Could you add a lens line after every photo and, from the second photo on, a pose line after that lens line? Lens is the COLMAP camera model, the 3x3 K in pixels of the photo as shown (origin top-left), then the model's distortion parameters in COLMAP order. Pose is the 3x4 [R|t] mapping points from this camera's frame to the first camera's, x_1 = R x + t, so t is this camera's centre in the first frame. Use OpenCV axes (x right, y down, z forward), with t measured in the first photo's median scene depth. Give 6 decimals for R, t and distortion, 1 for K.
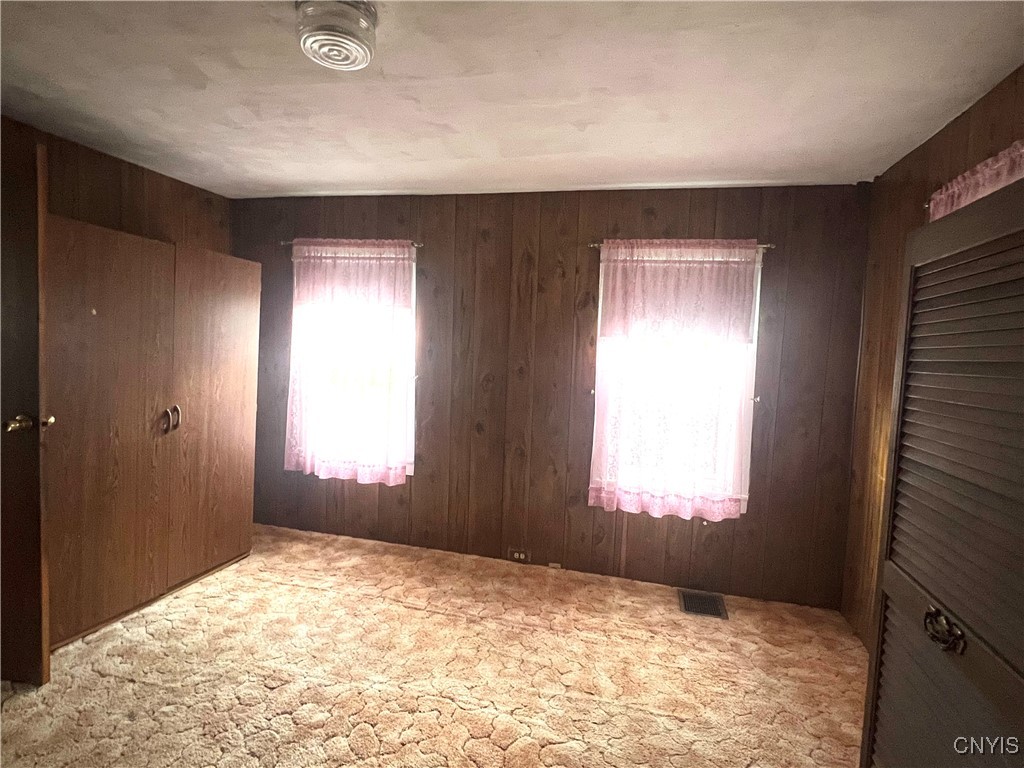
lens RADIAL K [[545.3, 0, 512.0], [0, 545.3, 384.0], [0, 0, 1]] dist [-0.003907, 0.001895]
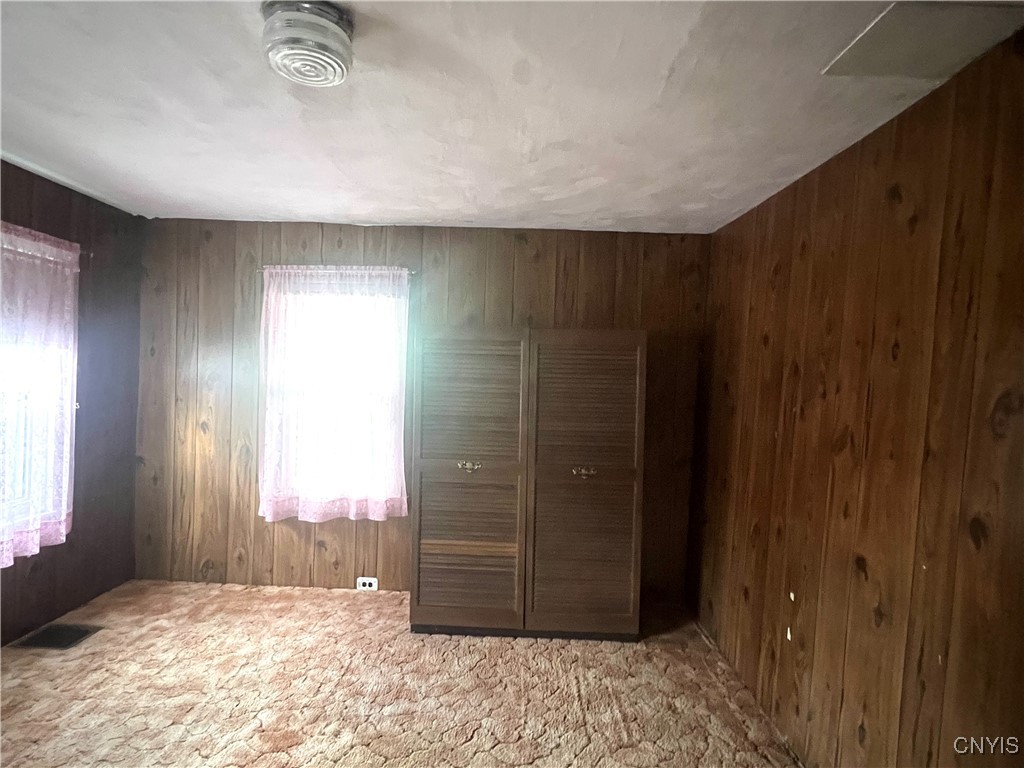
lens RADIAL K [[545.3, 0, 512.0], [0, 545.3, 384.0], [0, 0, 1]] dist [-0.003907, 0.001895]
pose [[-0.243927, -0.069150, 0.967325, -0.796625], [0.018986, 0.996923, 0.076053, -0.082610], [-0.969608, 0.036917, -0.241864, 0.550627]]
